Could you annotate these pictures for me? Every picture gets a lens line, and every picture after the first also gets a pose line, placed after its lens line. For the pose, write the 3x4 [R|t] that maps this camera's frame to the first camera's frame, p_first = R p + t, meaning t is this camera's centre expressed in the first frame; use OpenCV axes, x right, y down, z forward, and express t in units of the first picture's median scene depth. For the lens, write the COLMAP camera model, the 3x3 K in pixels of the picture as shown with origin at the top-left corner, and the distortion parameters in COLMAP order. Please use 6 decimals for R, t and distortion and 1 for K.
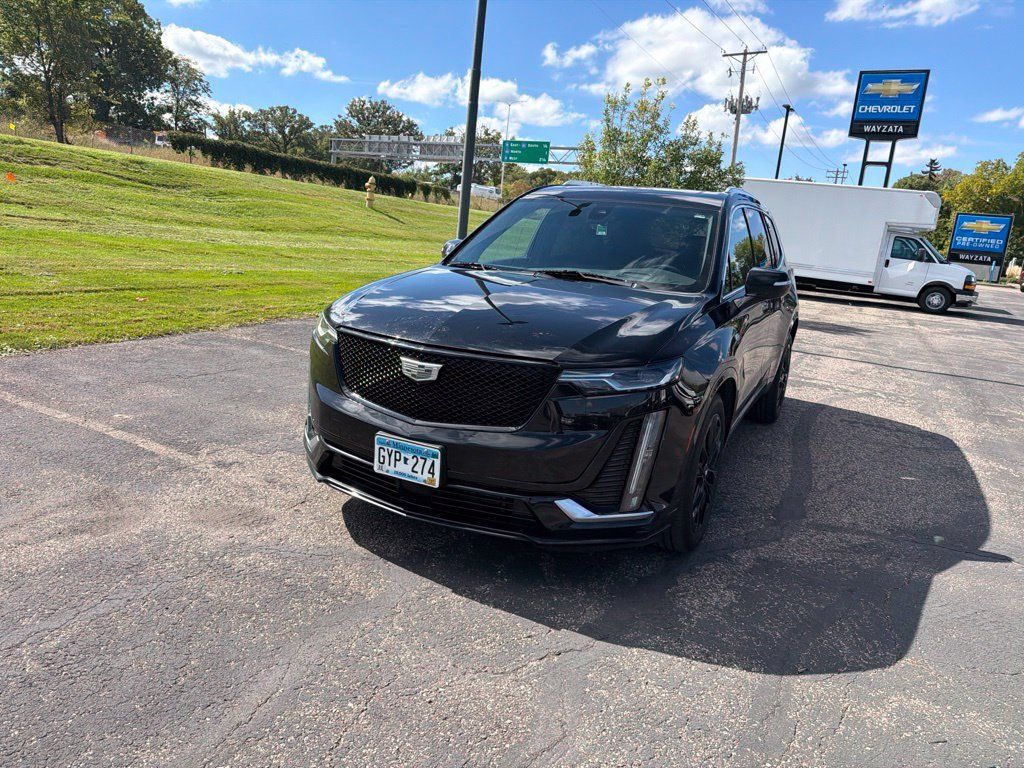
lens RADIAL K [[718.9, 0, 510.3], [0, 718.9, 386.7], [0, 0, 1]] dist [0.032252, -0.042058]
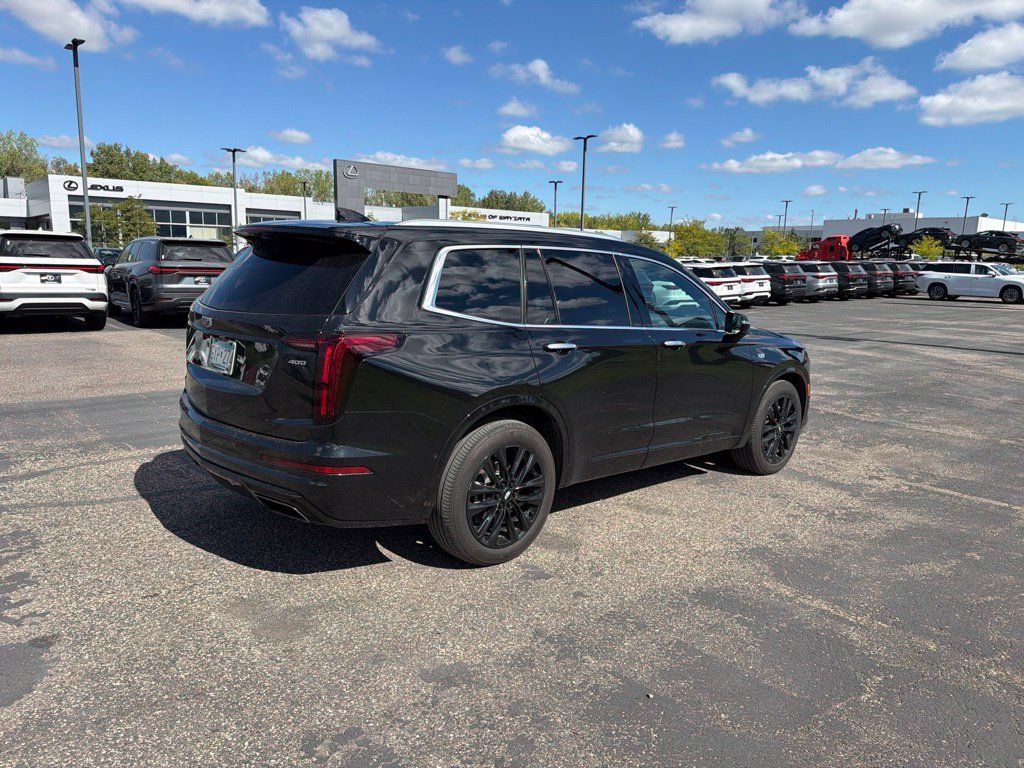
lens RADIAL K [[718.9, 0, 510.3], [0, 718.9, 386.7], [0, 0, 1]] dist [0.032252, -0.042058]
pose [[-0.929432, -0.180630, 0.321760, -0.041985], [-0.041062, 0.917205, 0.396293, -0.169310], [-0.366703, 0.355116, -0.859897, 0.686502]]
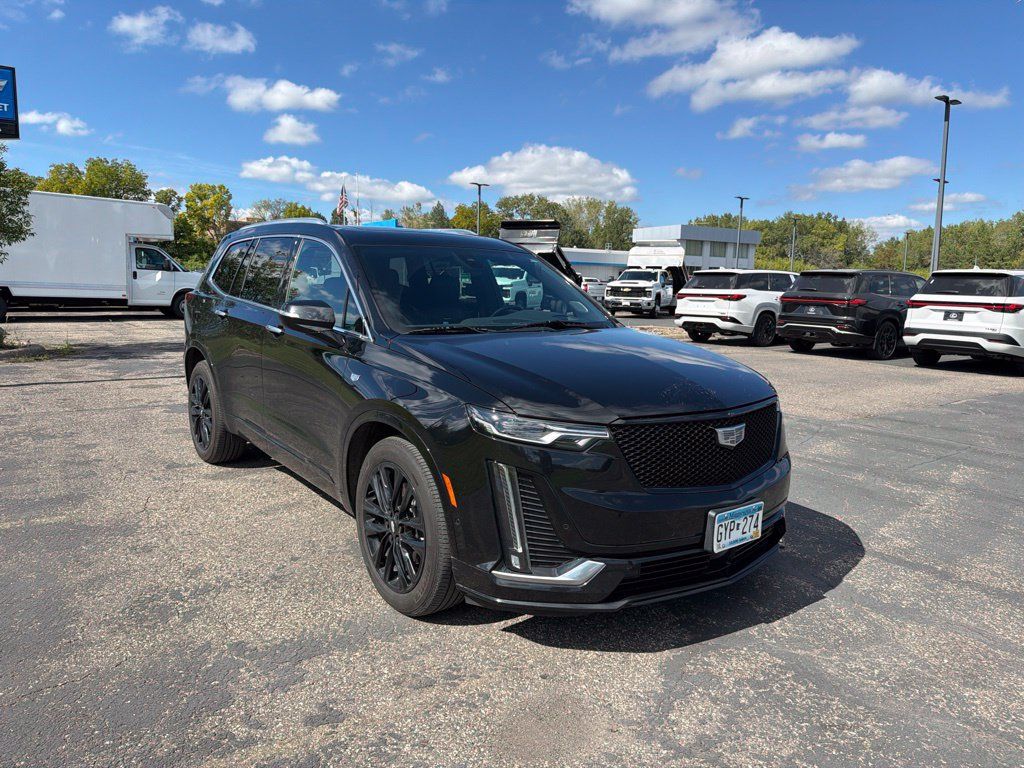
lens RADIAL K [[718.9, 0, 510.3], [0, 718.9, 386.7], [0, 0, 1]] dist [0.032252, -0.042058]
pose [[0.431884, -0.208095, 0.877595, -0.223241], [0.210133, 0.969459, 0.126466, -0.055643], [-0.877109, 0.129793, 0.462421, 0.156006]]
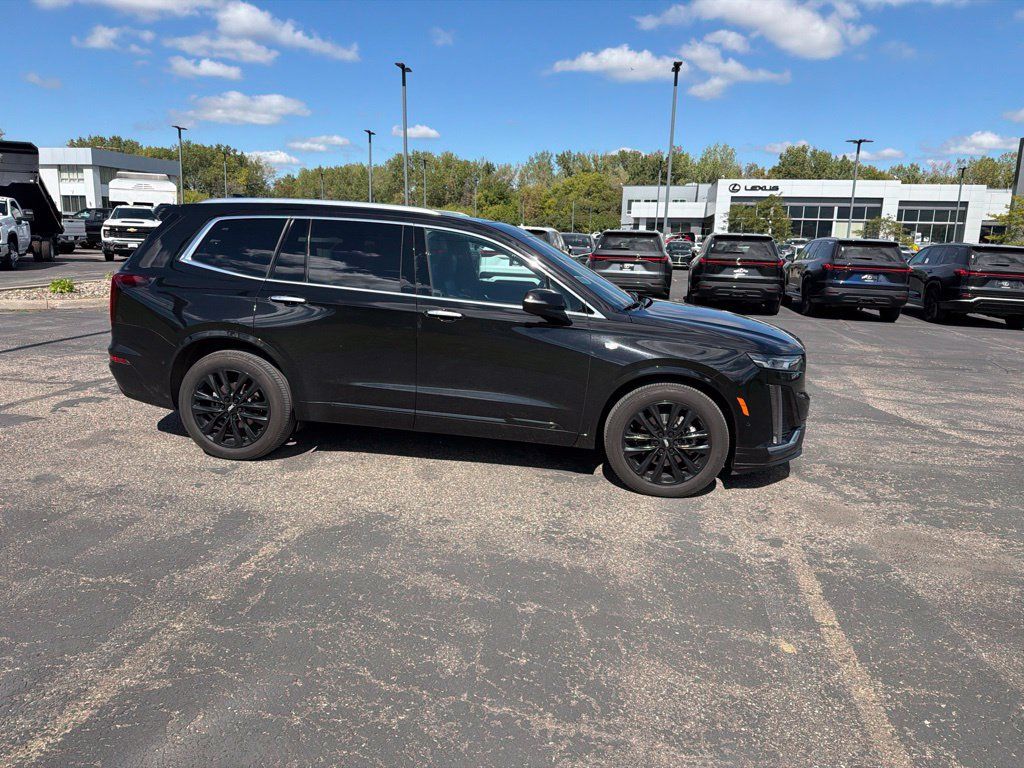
lens RADIAL K [[718.9, 0, 510.3], [0, 718.9, 386.7], [0, 0, 1]] dist [0.032252, -0.042058]
pose [[-0.323020, -0.295272, 0.899151, -0.314830], [0.140397, 0.924619, 0.354073, -0.141197], [-0.935920, 0.240611, -0.257216, 0.435540]]
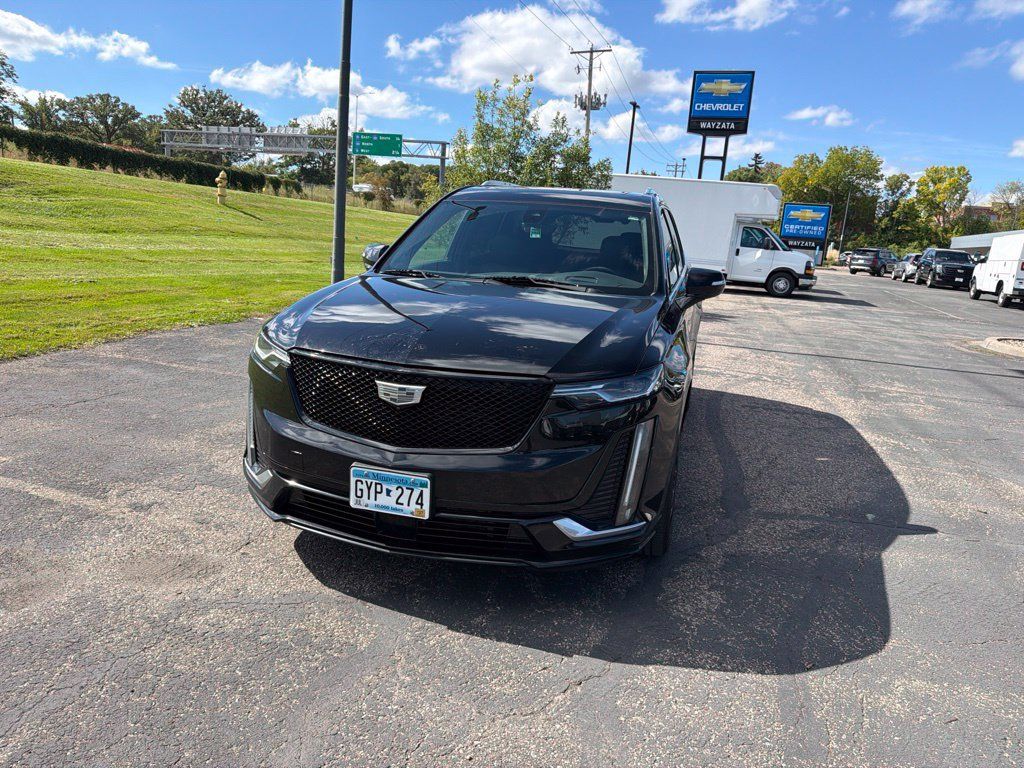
lens RADIAL K [[723.5, 0, 512.0], [0, 723.5, 384.0], [0, 0, 1]] dist [0.000354, 0.000766]
pose [[0.980305, -0.058354, 0.188670, -0.031057], [0.057474, 0.998296, 0.010133, -0.007049], [-0.188940, 0.000910, 0.981988, 0.012909]]
